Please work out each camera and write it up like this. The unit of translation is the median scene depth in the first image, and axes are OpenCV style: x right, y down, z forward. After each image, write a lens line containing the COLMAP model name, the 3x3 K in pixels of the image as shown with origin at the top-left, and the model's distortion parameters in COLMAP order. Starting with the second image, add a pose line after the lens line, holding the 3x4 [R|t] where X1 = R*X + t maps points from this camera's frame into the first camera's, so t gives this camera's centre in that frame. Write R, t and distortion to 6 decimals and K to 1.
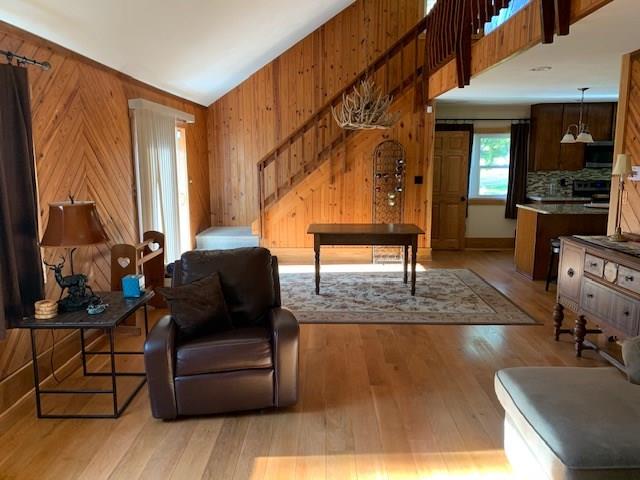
lens RADIAL K [[486.7, 0, 320.0], [0, 486.7, 240.0], [0, 0, 1]] dist [0.003081, 0.001755]
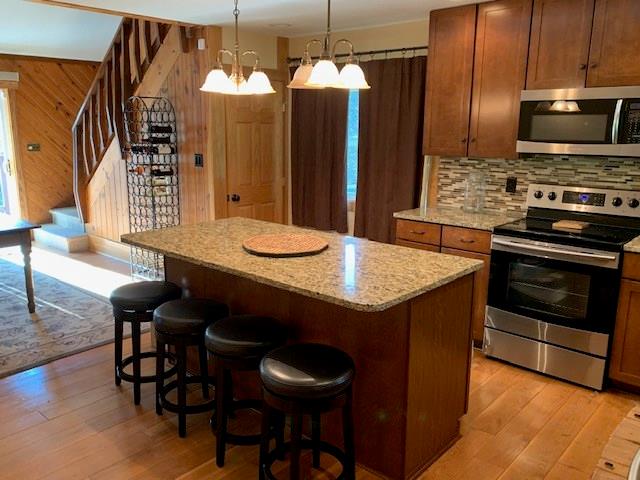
lens RADIAL K [[532.5, 0, 320.0], [0, 532.5, 240.0], [0, 0, 1]] dist [-0.000995, 0.000236]
pose [[0.750040, 0.149228, -0.644338, 0.691623], [-0.124184, 0.988662, 0.084417, -0.087638], [0.649630, 0.016700, 0.760067, 0.514905]]
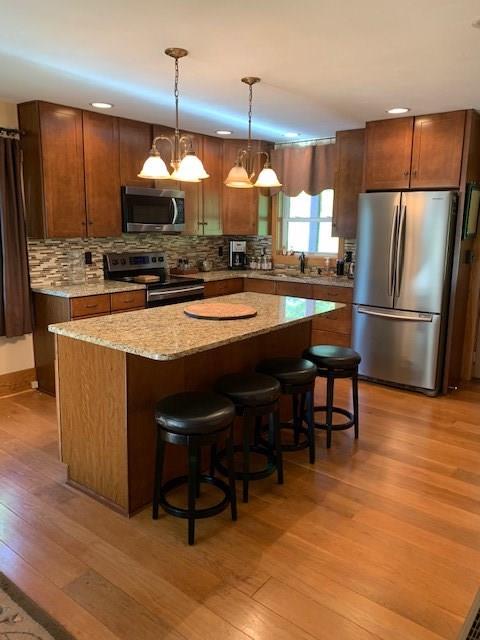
lens RADIAL K [[486.7, 0, 240.0], [0, 486.7, 320.0], [0, 0, 1]] dist [0.003081, 0.001755]
pose [[0.605046, -0.140145, 0.783759, 0.152450], [0.108518, 0.989716, 0.093198, -0.080741], [-0.788761, 0.028663, 0.614032, 0.518026]]
